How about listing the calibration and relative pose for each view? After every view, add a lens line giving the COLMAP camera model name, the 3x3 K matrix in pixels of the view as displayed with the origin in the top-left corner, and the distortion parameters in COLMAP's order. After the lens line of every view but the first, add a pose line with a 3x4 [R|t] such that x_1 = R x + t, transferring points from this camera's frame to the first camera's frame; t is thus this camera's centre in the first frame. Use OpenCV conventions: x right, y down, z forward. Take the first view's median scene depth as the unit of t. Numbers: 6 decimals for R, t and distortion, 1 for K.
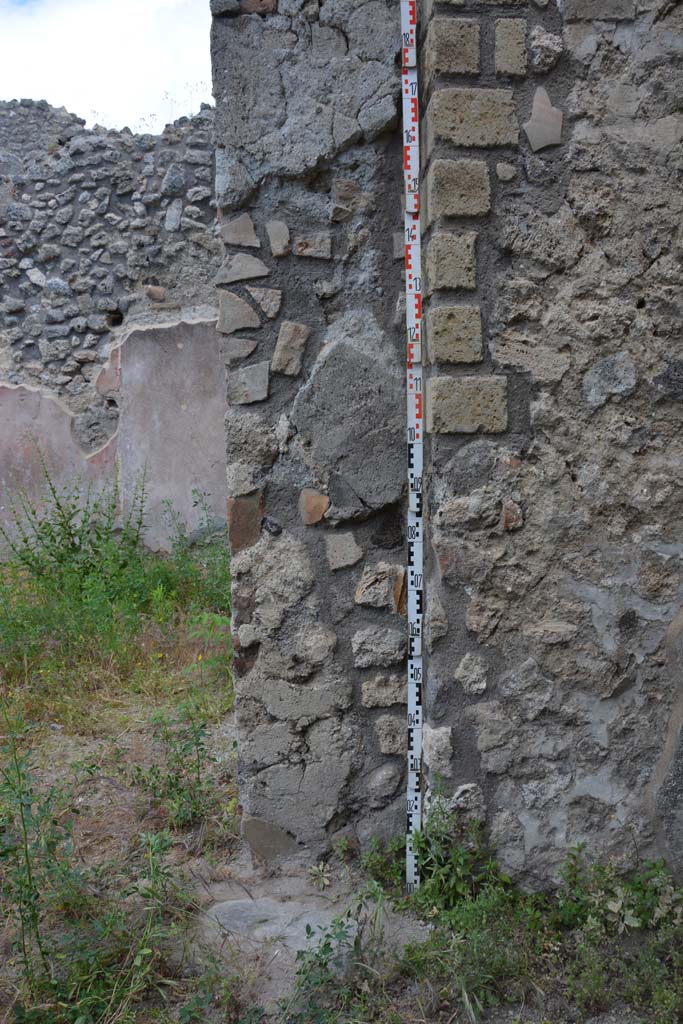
lens RADIAL K [[789.5, 0, 341.5], [0, 789.5, 512.0], [0, 0, 1]] dist [-0.170665, 0.119249]
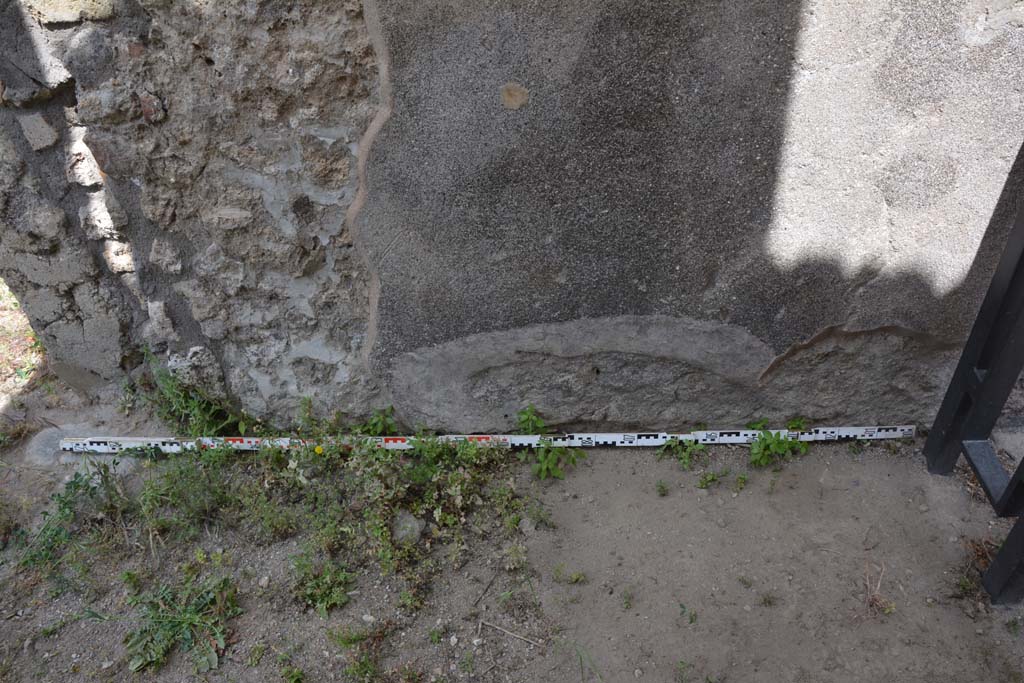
lens RADIAL K [[789.5, 0, 512.0], [0, 789.5, 341.5], [0, 0, 1]] dist [-0.170665, 0.119249]
pose [[0.999271, -0.019574, -0.032788, 0.654705], [0.034267, 0.838562, 0.543728, -0.229628], [0.016852, -0.544455, 0.838621, 0.108824]]
